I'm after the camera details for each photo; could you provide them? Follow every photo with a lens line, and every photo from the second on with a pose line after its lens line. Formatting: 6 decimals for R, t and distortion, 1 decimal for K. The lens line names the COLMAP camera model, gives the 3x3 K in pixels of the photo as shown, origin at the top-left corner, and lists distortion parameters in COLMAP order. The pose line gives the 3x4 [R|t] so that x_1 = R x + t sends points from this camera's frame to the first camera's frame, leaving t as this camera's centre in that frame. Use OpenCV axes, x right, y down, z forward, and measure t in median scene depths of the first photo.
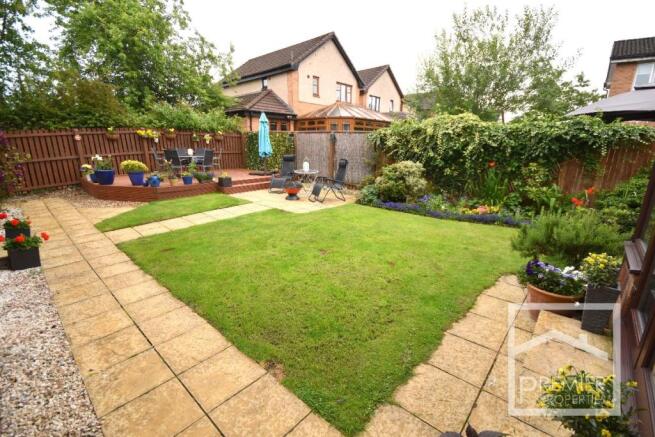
lens RADIAL K [[289.2, 0, 326.2], [0, 289.2, 218.9], [0, 0, 1]] dist [-0.004090, -0.000813]
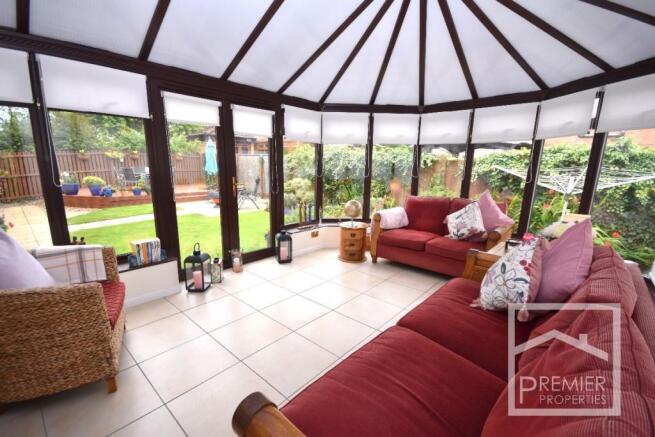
lens RADIAL K [[289.2, 0, 326.0], [0, 289.2, 219.9], [0, 0, 1]] dist [-0.004090, -0.000813]
pose [[0.999925, 0.006296, 0.010460, 0.366039], [-0.005703, 0.998427, -0.055773, 0.059011], [-0.010795, 0.055709, 0.998389, -0.293908]]
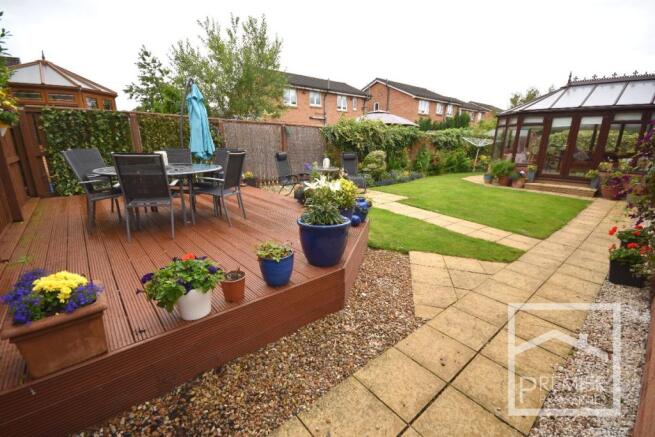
lens RADIAL K [[289.2, 0, 327.6], [0, 289.2, 219.3], [0, 0, 1]] dist [-0.004090, -0.000813]
pose [[0.113327, -0.271985, 0.955605, -1.159260], [0.247405, 0.939231, 0.237985, -0.265965], [-0.962262, 0.209451, 0.173731, 1.008471]]
